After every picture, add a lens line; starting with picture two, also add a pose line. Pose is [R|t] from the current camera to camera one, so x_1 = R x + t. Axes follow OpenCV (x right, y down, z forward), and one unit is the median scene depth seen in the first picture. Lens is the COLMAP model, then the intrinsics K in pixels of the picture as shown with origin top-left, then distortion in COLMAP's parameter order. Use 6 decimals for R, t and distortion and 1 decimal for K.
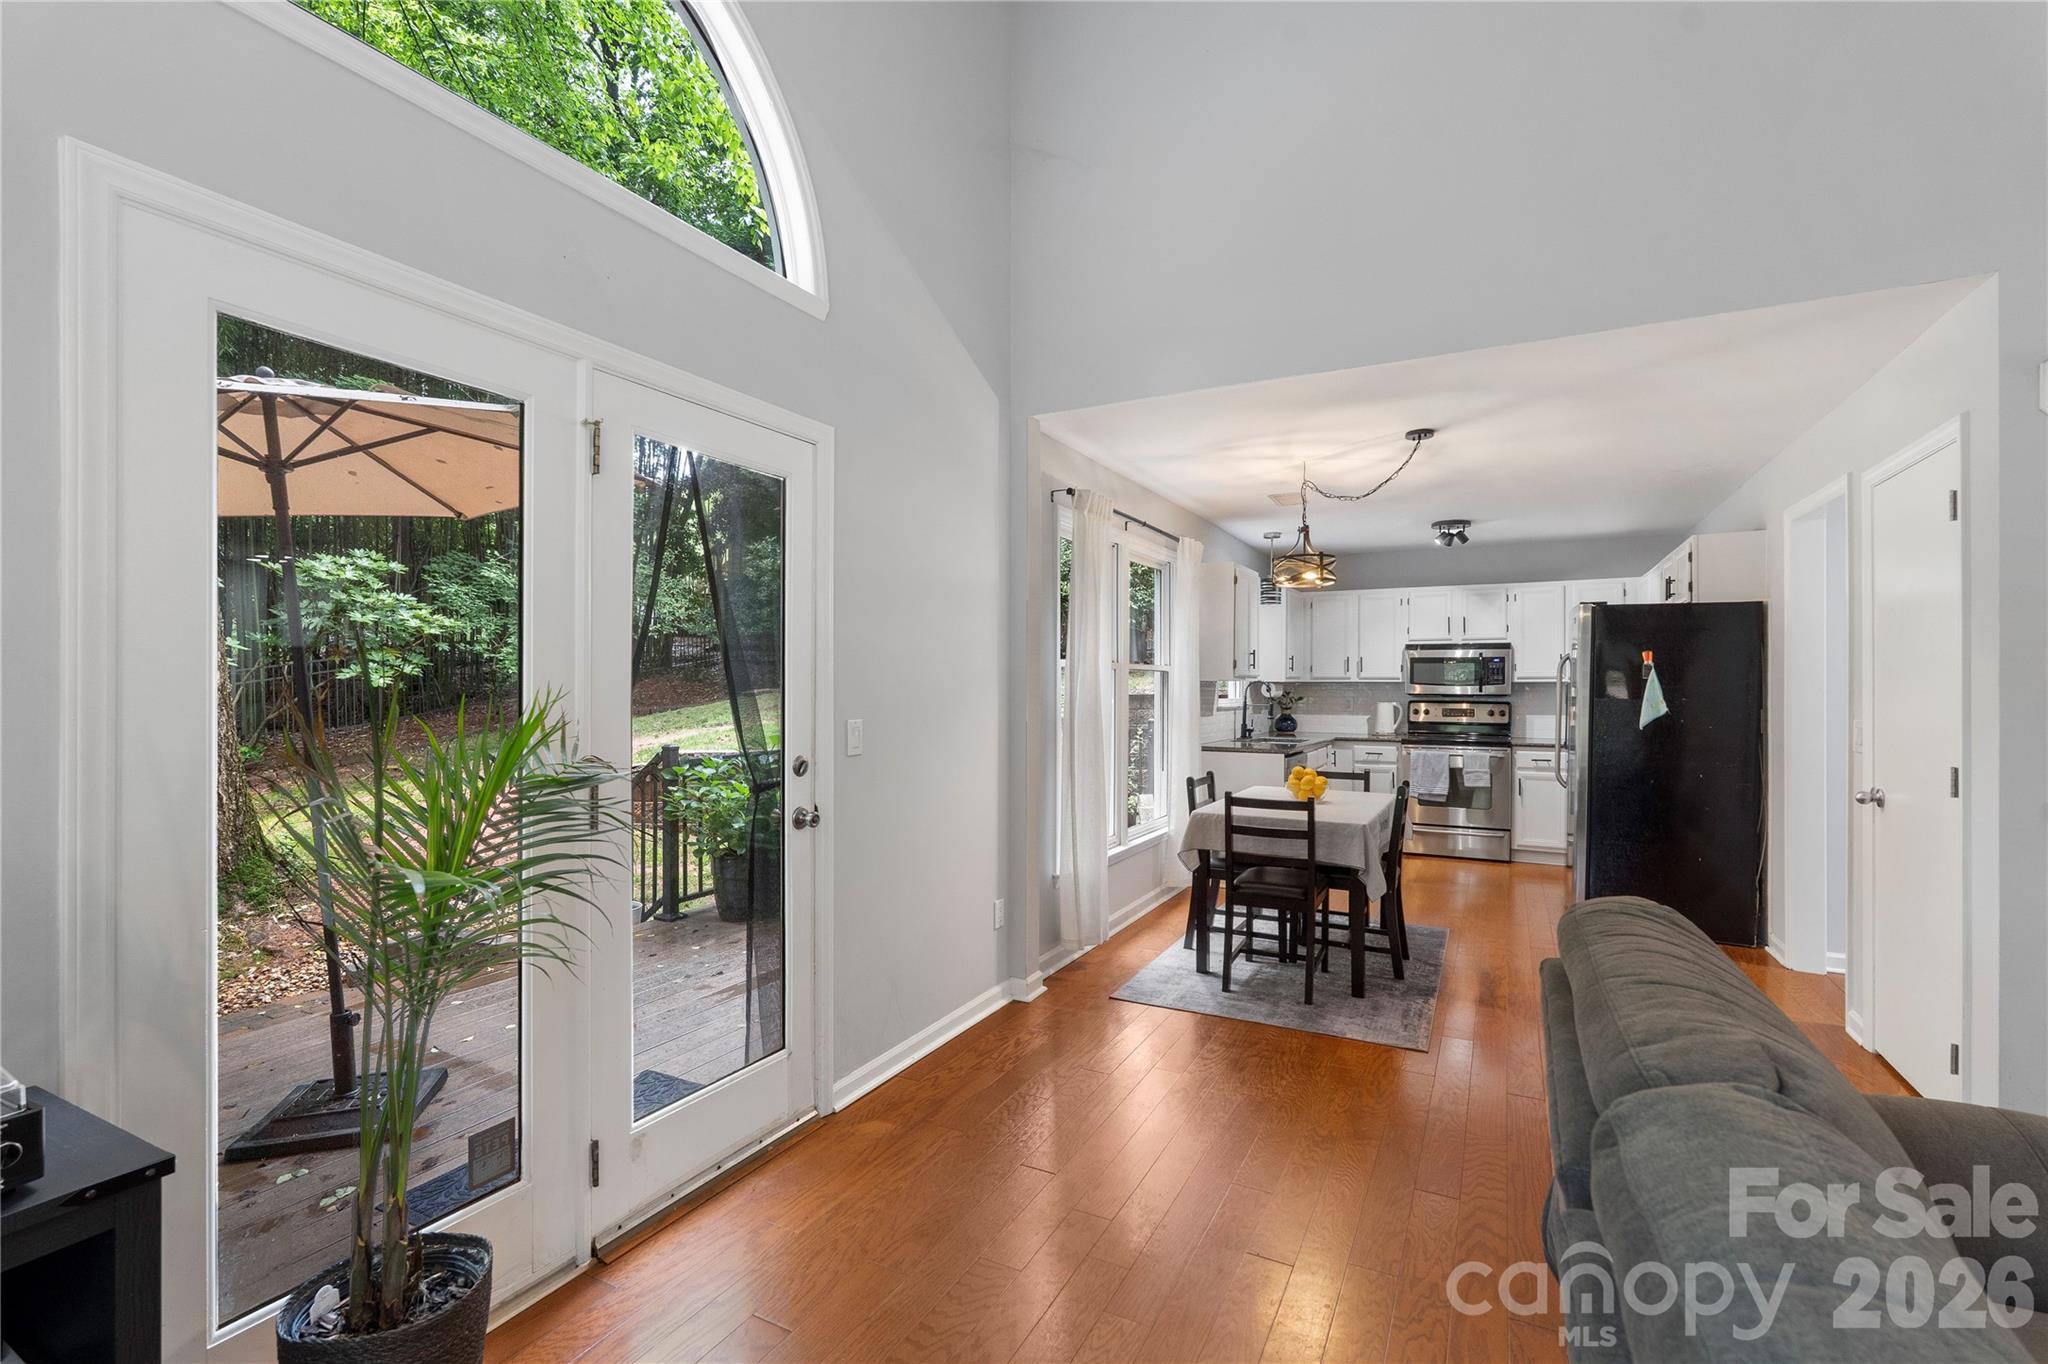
lens RADIAL K [[908.0, 0, 1029.7], [0, 908.0, 683.7], [0, 0, 1]] dist [-0.002810, -0.000203]
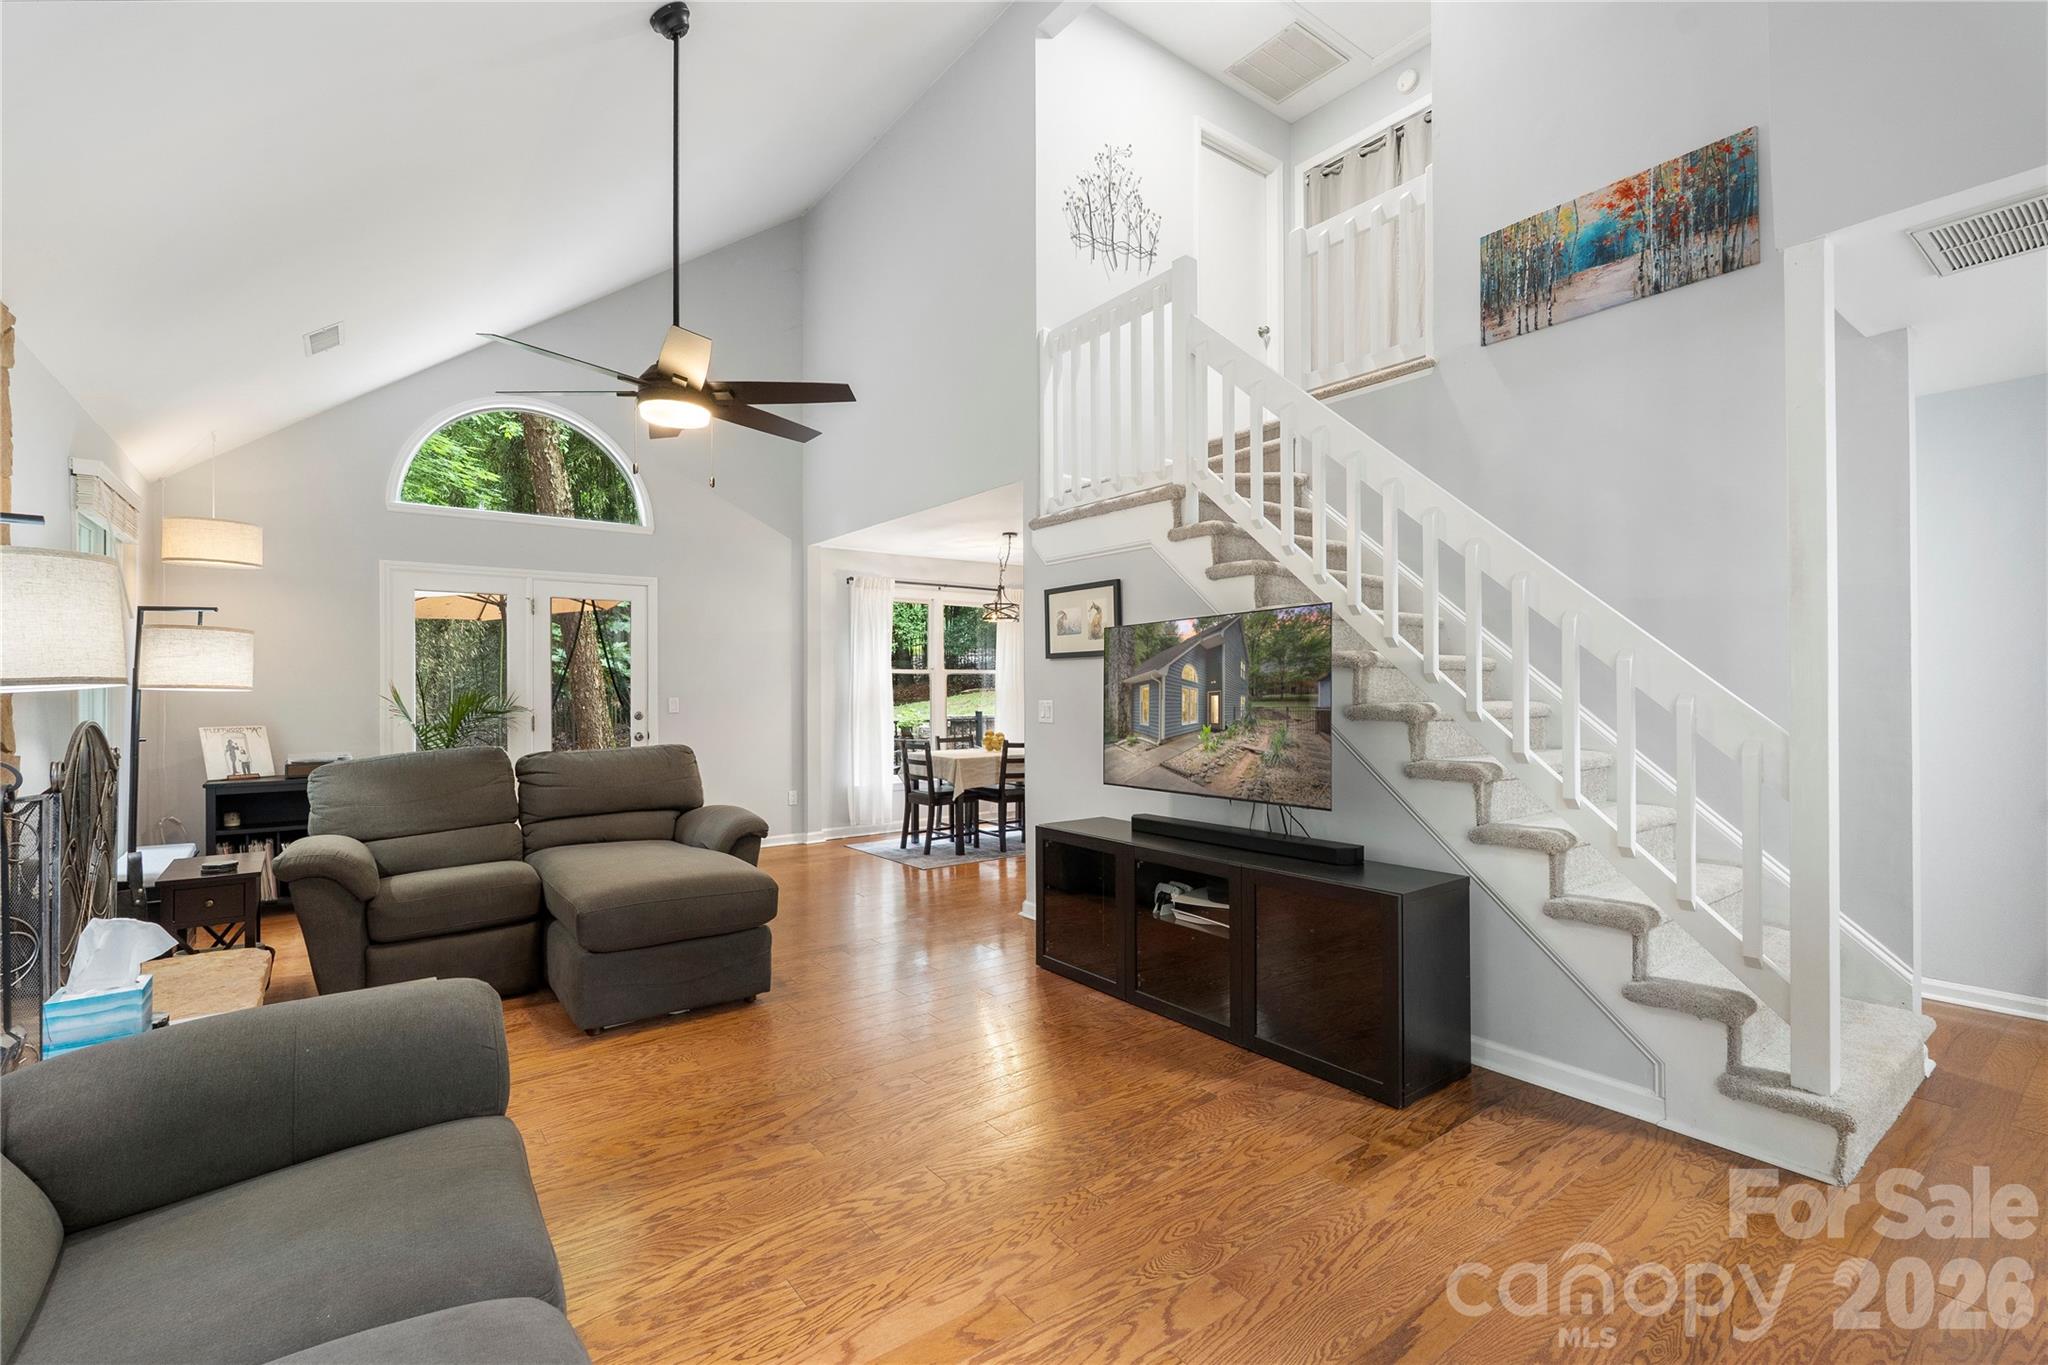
lens RADIAL K [[906.4, 0, 1027.8], [0, 906.4, 685.1], [0, 0, 1]] dist [-0.002565, -0.000392]
pose [[0.903716, -0.008816, -0.428042, 0.694930], [0.008192, 0.999961, -0.003299, 0.009045], [0.428054, -0.000525, 0.903753, -0.312561]]
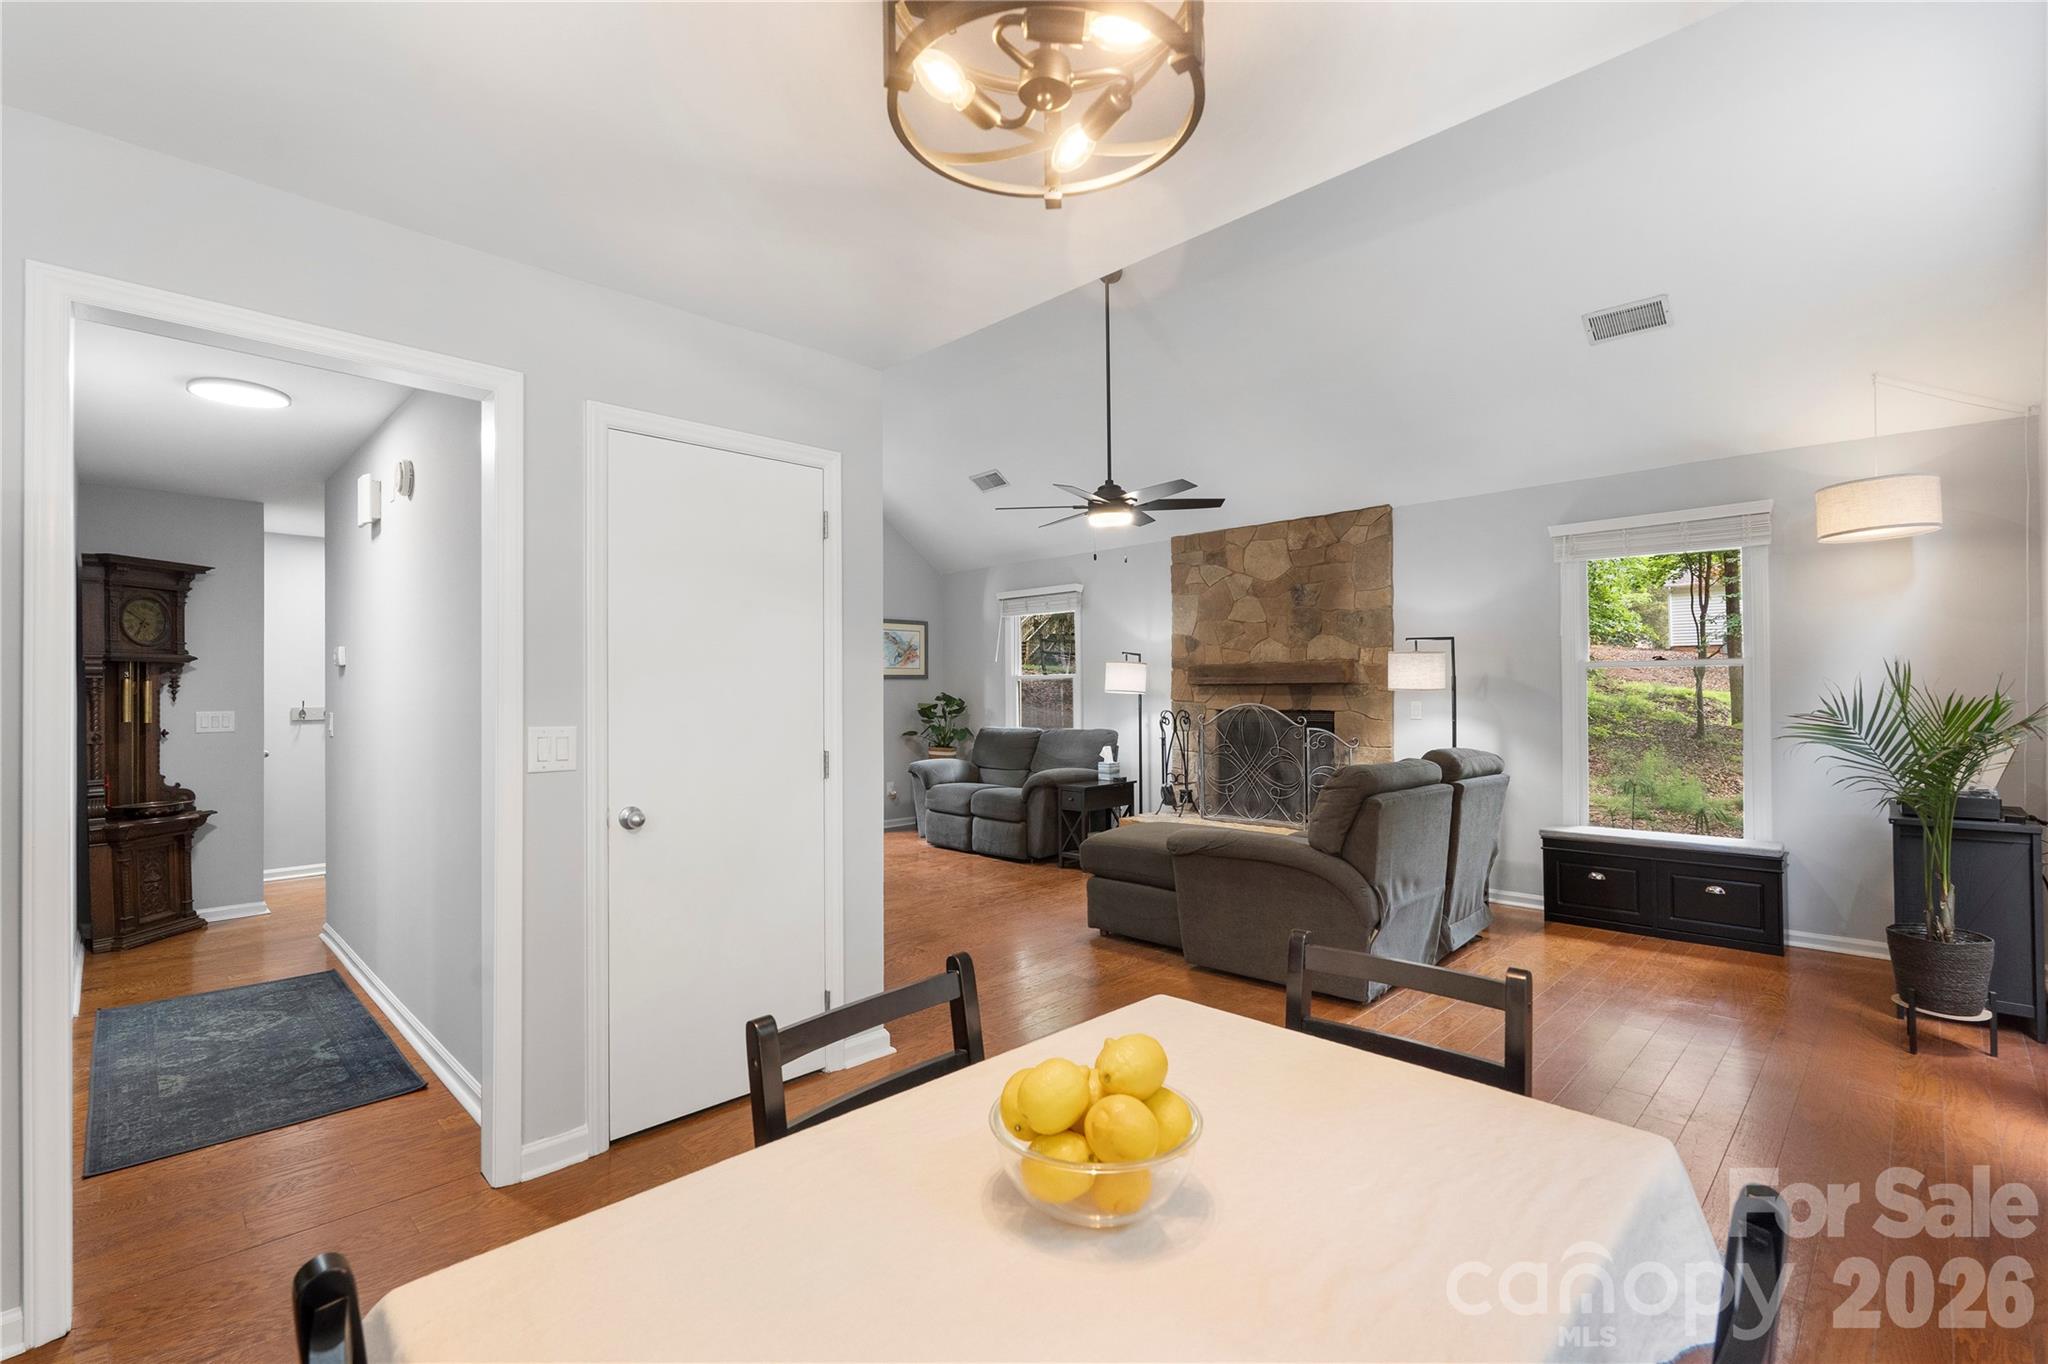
lens RADIAL K [[906.4, 0, 1027.8], [0, 906.4, 684.6], [0, 0, 1]] dist [-0.002565, -0.000392]
pose [[-0.954210, 0.005317, 0.299091, 0.164393], [0.002950, 0.999961, -0.008363, 0.007321], [-0.299123, -0.007097, -0.954188, 0.778116]]
